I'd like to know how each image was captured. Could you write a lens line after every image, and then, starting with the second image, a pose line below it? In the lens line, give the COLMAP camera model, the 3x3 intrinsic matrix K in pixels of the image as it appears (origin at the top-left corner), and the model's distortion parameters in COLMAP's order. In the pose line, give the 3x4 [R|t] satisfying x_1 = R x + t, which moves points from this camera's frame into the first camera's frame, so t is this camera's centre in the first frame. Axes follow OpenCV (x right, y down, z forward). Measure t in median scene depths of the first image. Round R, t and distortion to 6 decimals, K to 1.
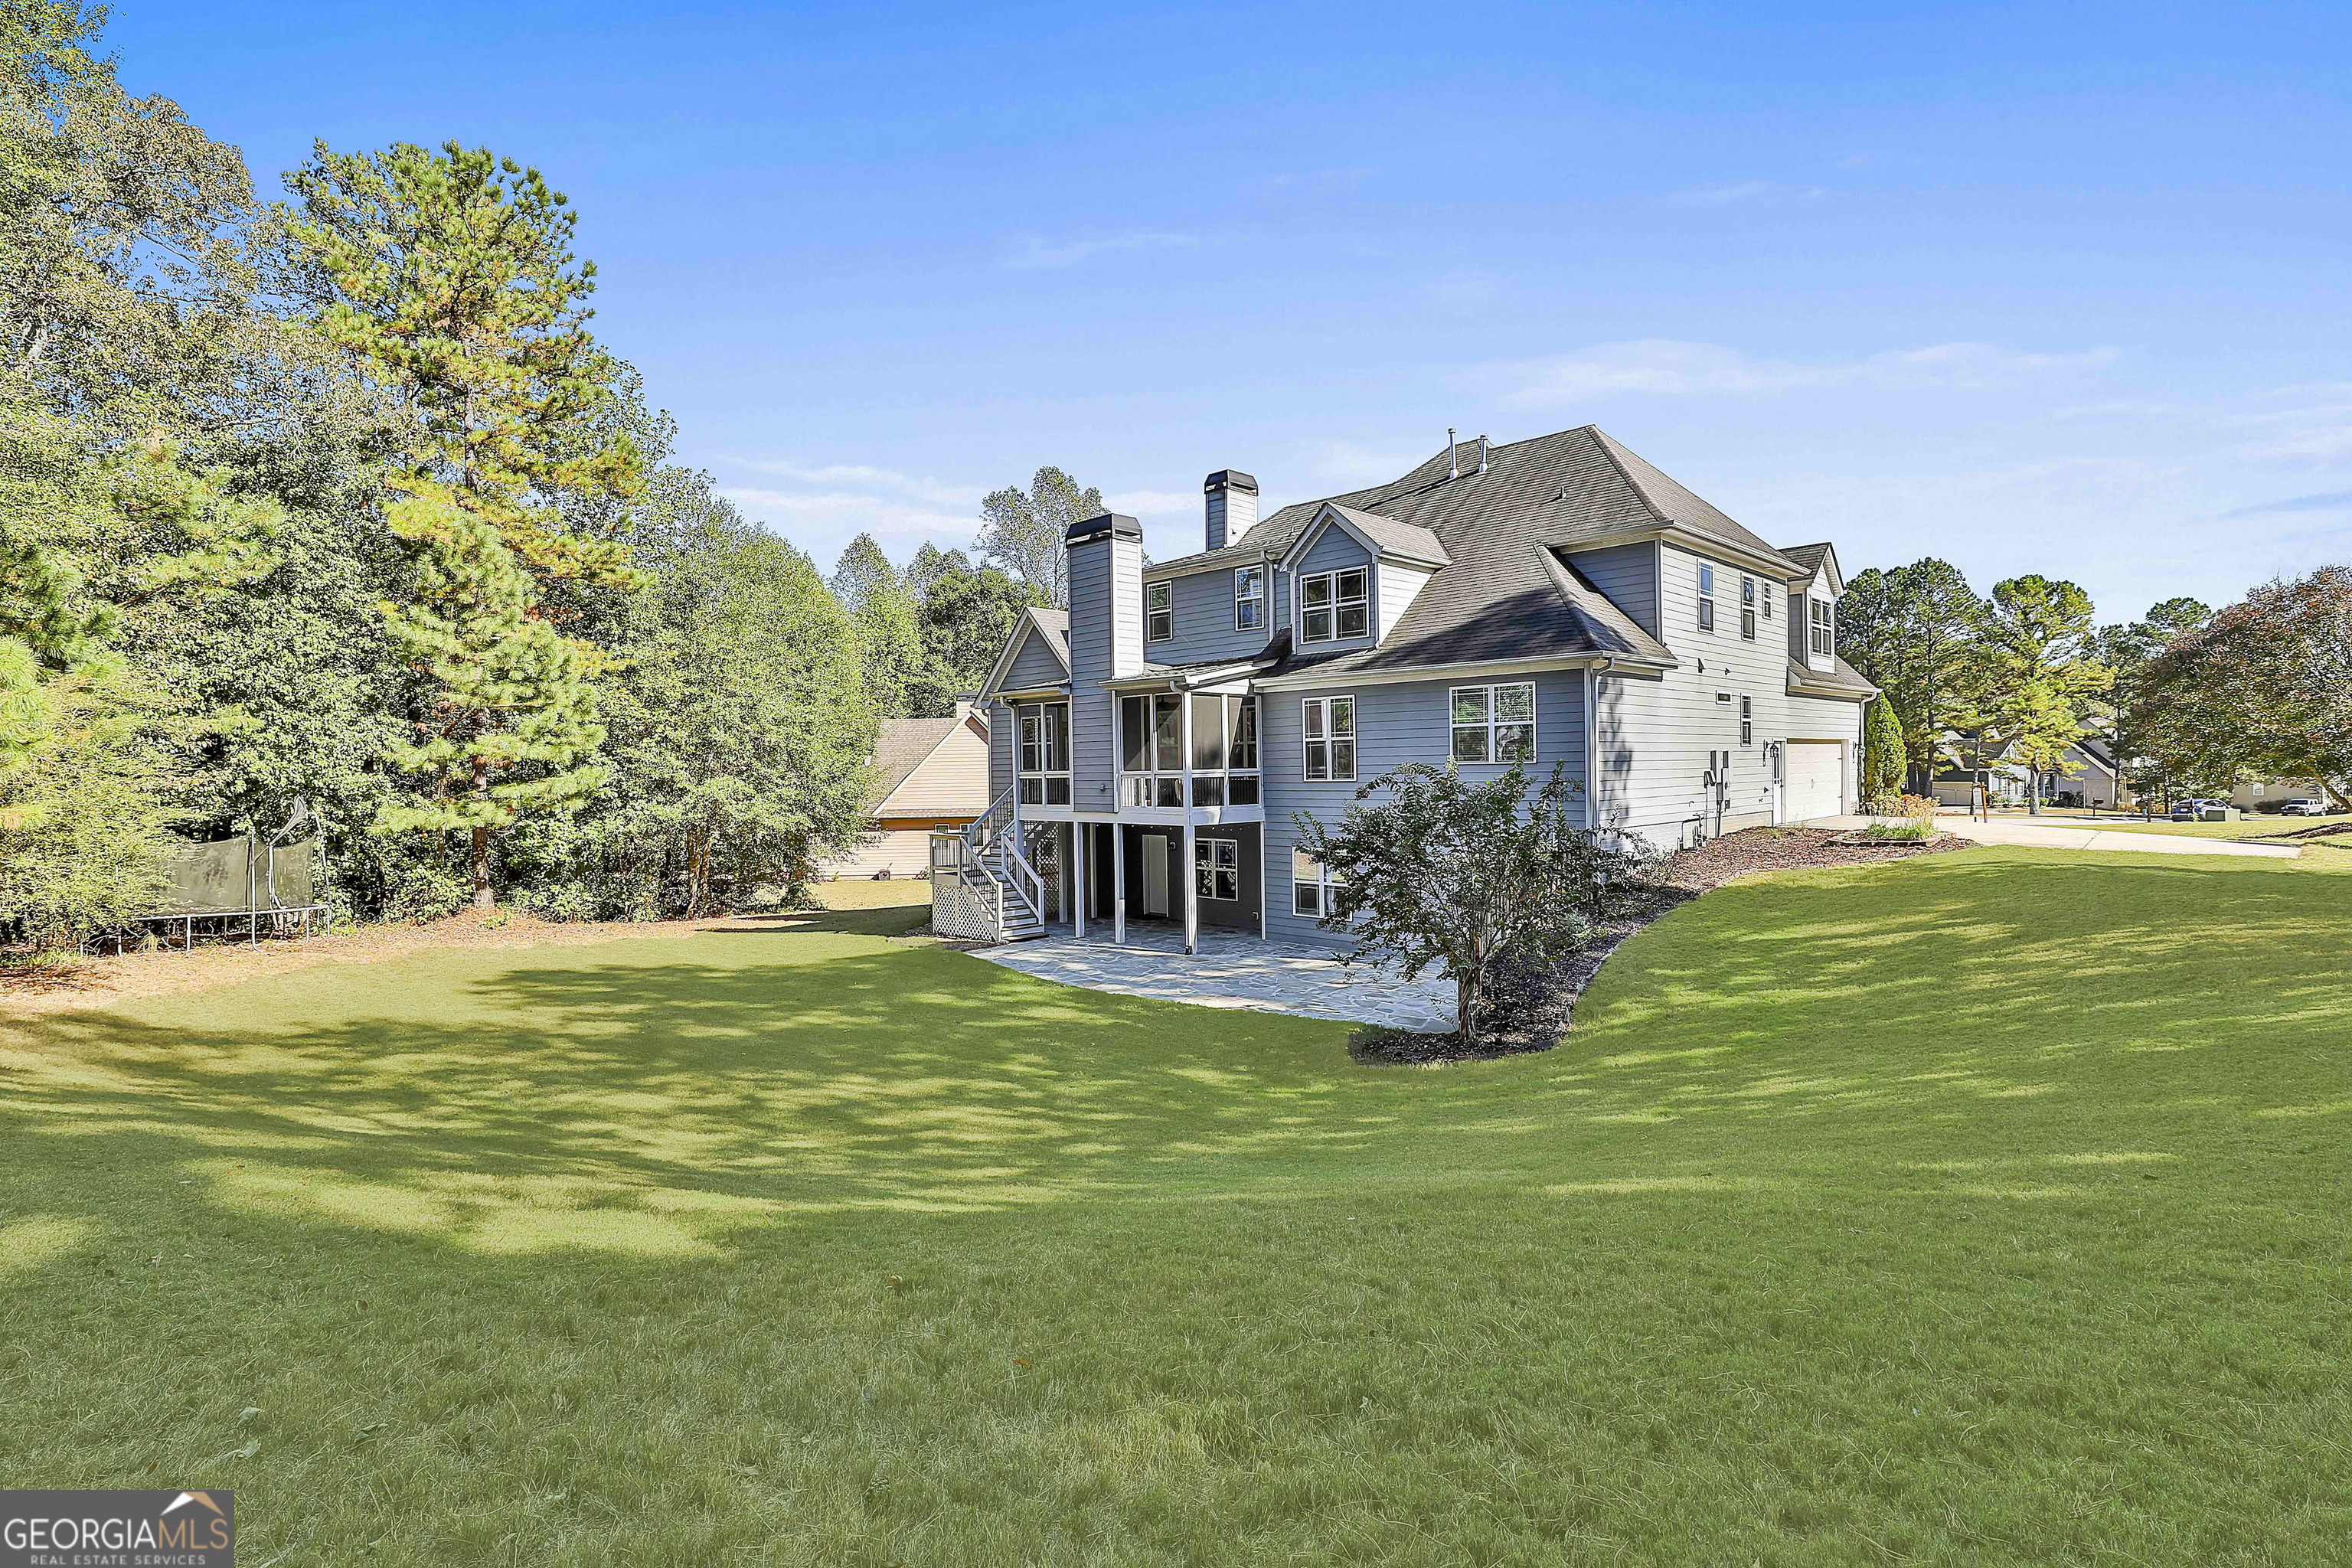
lens RADIAL K [[1149.7, 0, 1182.6], [0, 1149.7, 776.7], [0, 0, 1]] dist [0.001222, 0.001114]
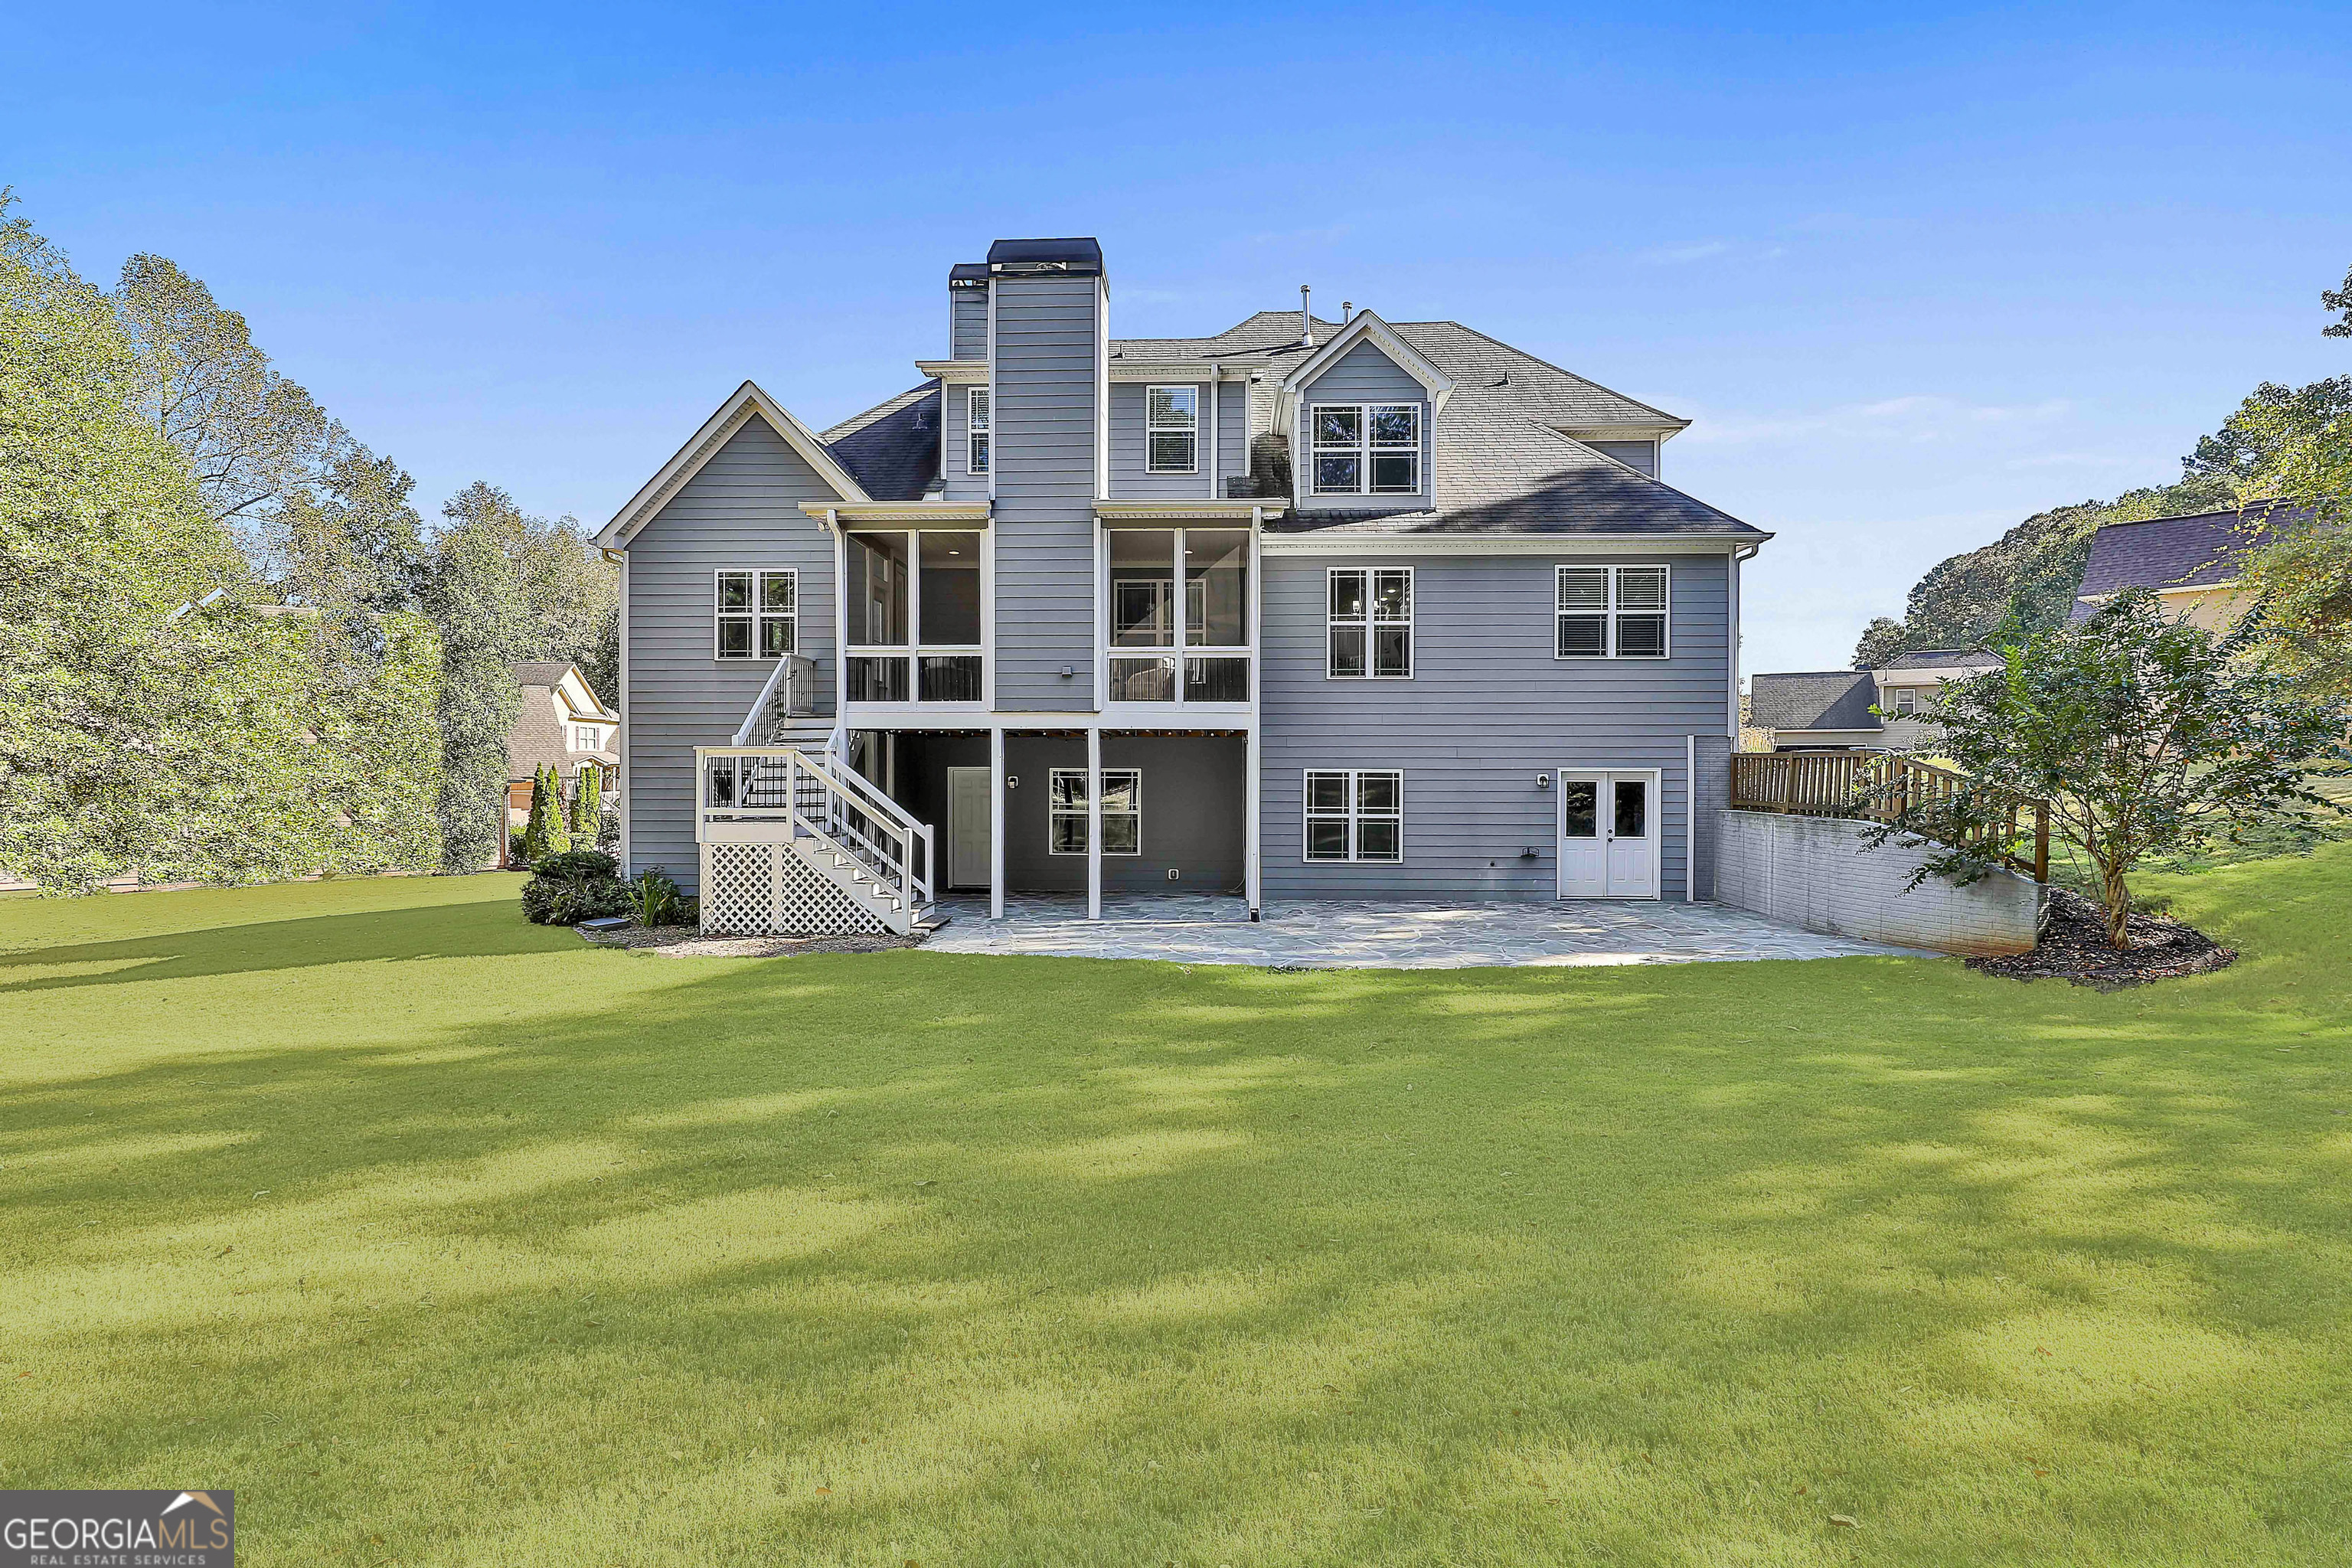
lens RADIAL K [[1149.7, 0, 1180.2], [0, 1149.7, 790.3], [0, 0, 1]] dist [0.001222, 0.001114]
pose [[0.731025, 0.006702, 0.682318, -0.472071], [-0.007469, 0.999970, -0.001821, 0.078027], [-0.682310, -0.003765, 0.731053, 0.527377]]
